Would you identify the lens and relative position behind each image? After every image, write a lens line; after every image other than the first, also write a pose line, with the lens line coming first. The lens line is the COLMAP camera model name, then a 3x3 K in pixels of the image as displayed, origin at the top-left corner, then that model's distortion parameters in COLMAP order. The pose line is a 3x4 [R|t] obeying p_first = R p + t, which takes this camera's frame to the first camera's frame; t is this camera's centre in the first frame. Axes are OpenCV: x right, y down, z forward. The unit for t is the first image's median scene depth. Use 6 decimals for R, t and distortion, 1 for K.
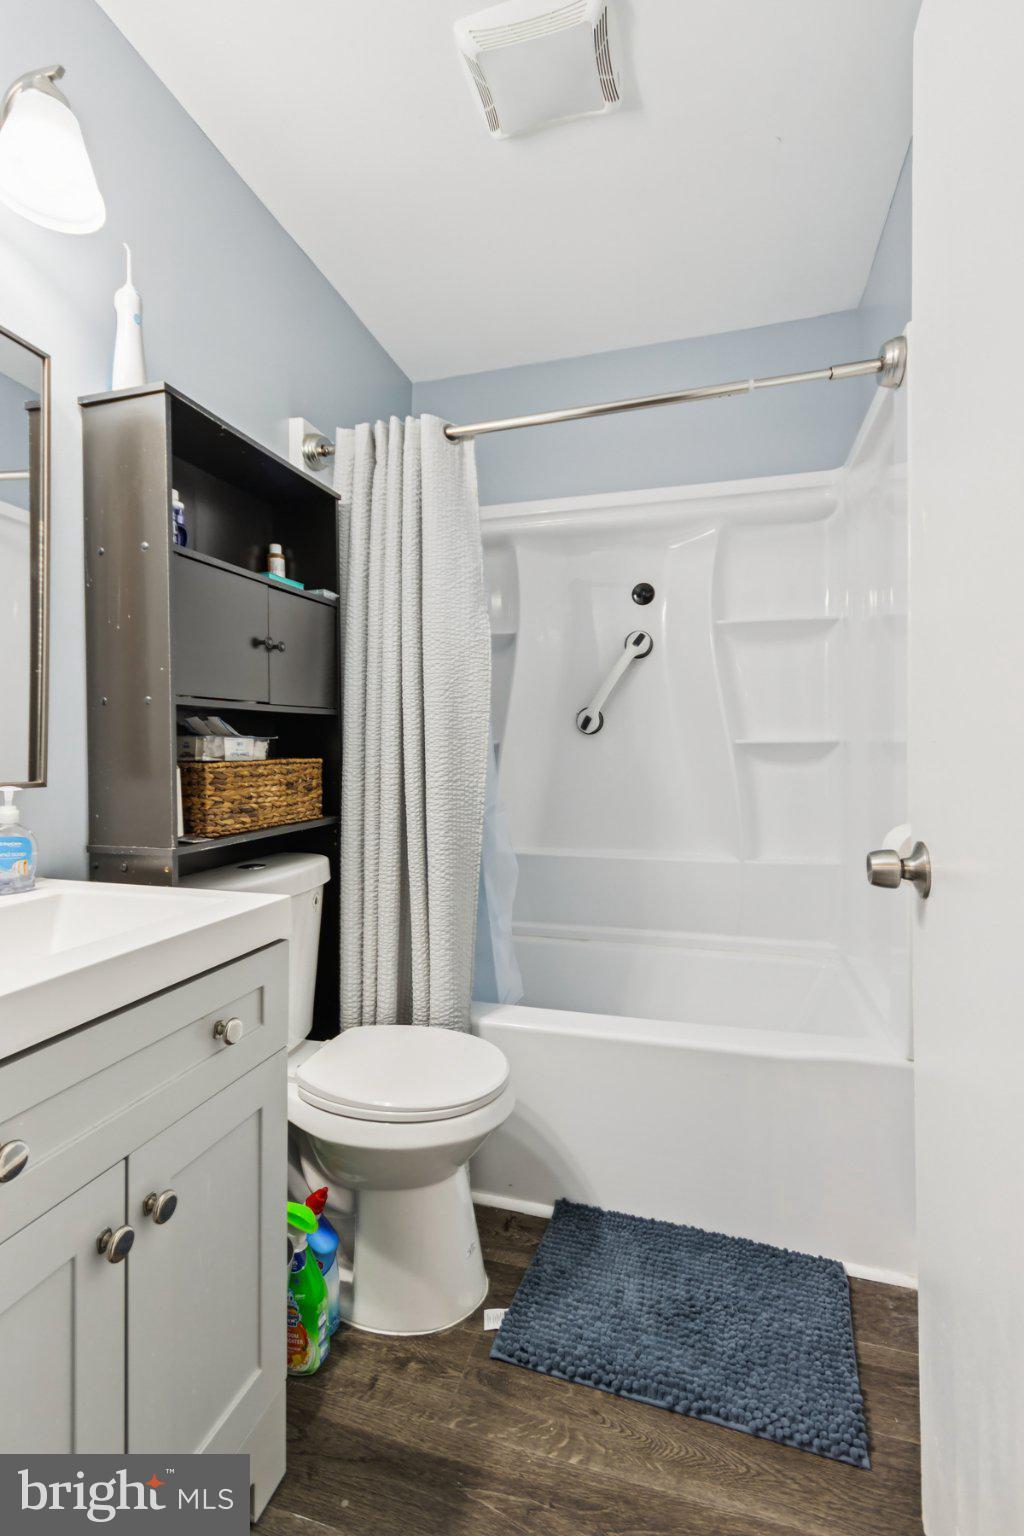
lens RADIAL K [[711.8, 0, 508.8], [0, 711.8, 758.7], [0, 0, 1]] dist [0.002664, 0.000887]
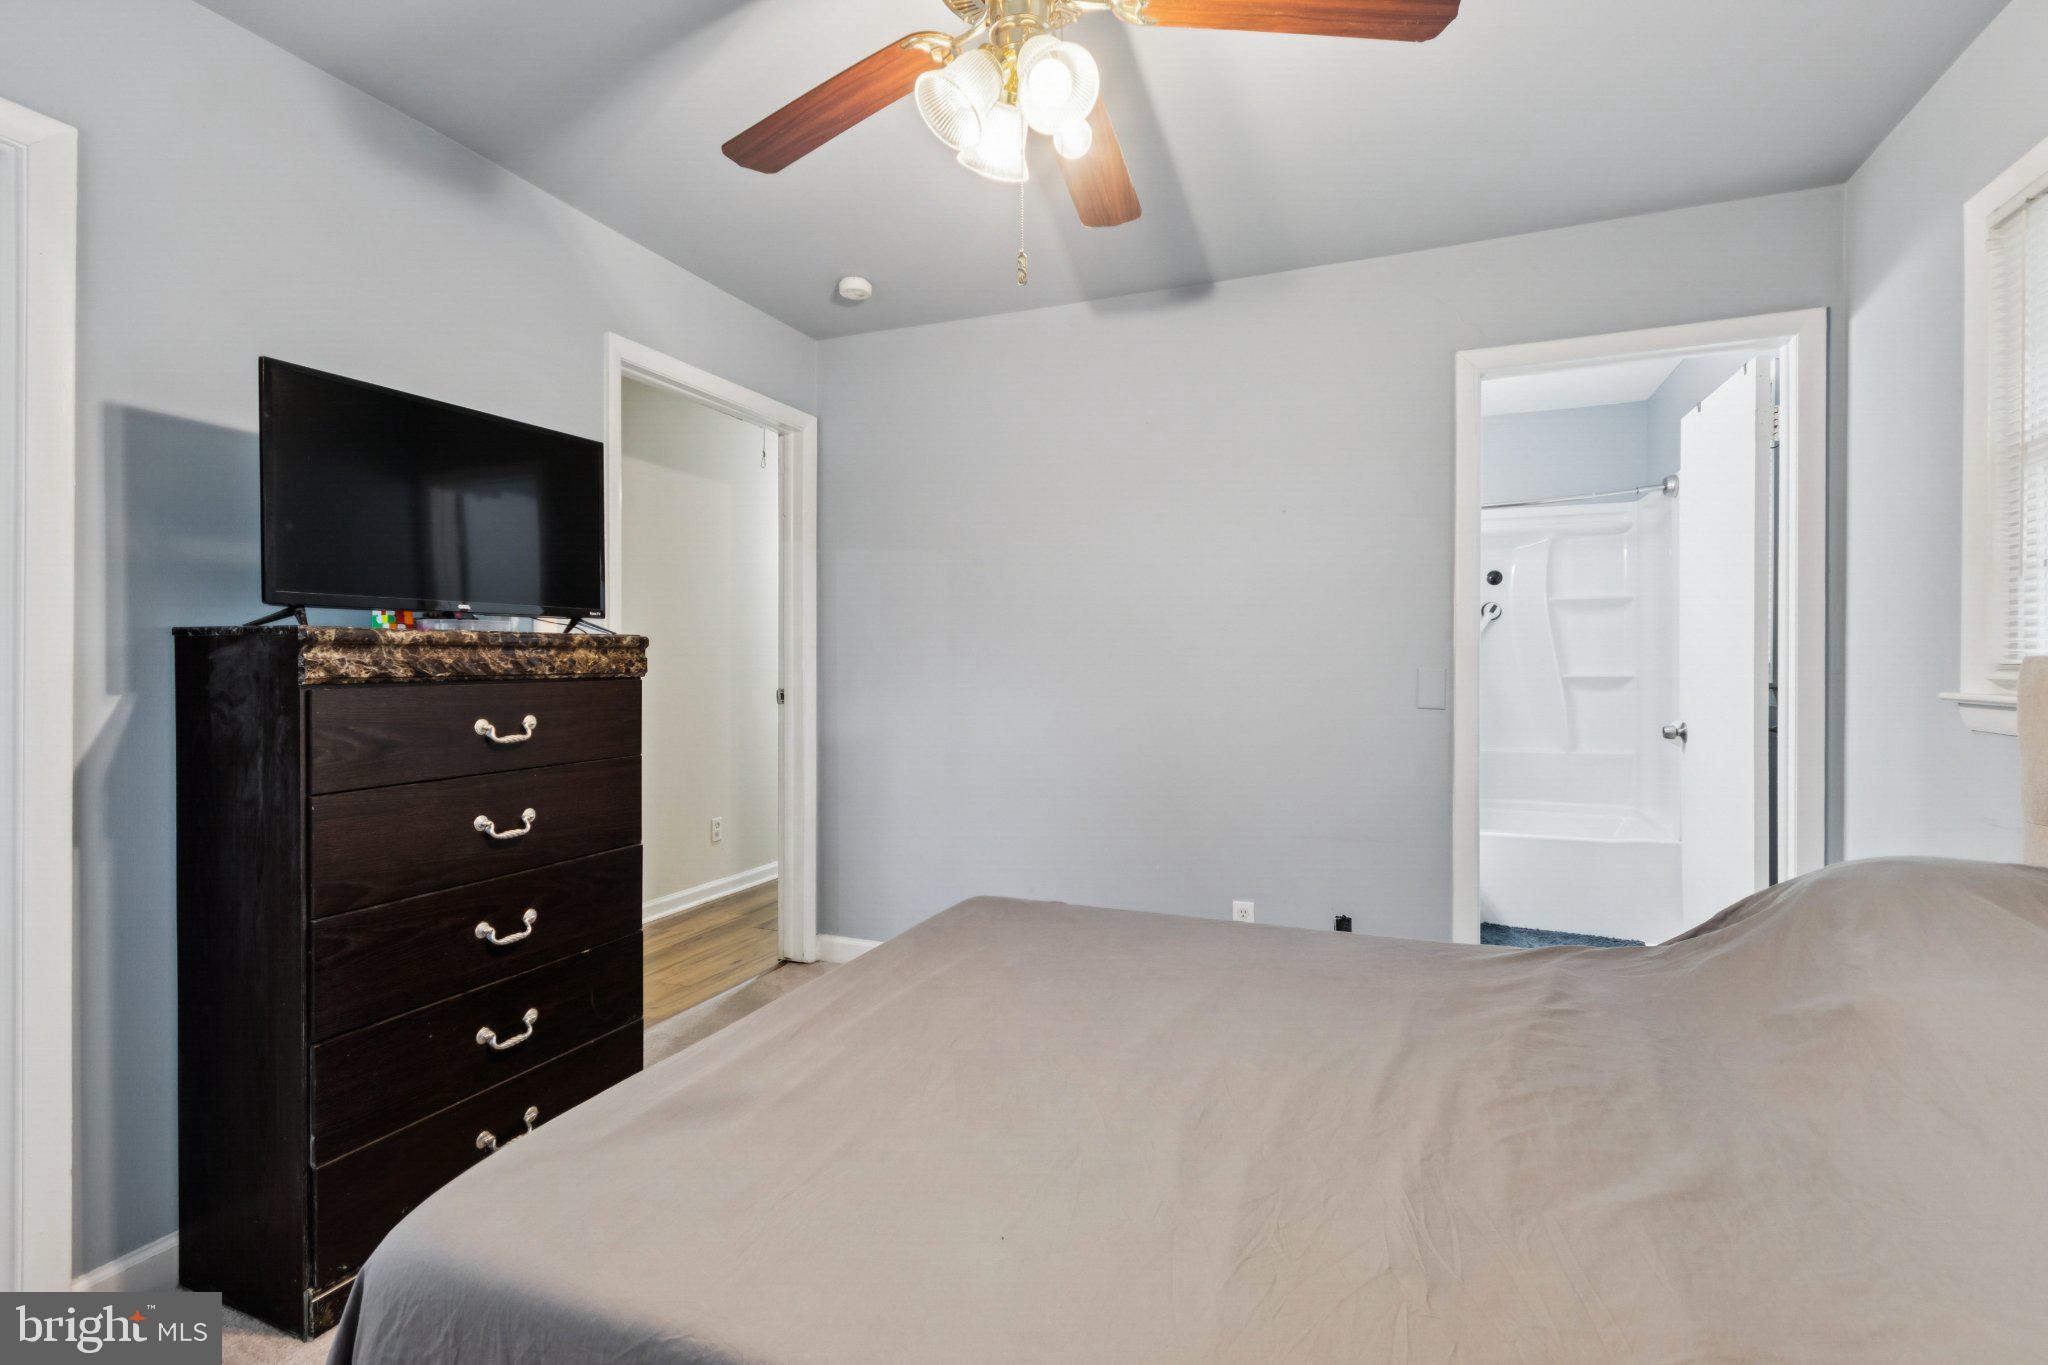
lens RADIAL K [[949.1, 0, 1022.3], [0, 949.1, 674.9], [0, 0, 1]] dist [0.002664, 0.000887]
pose [[0.995059, 0.001119, -0.099275, -0.665643], [-0.001314, 0.999997, -0.001895, -0.022054], [0.099272, 0.002016, 0.995058, -1.211001]]
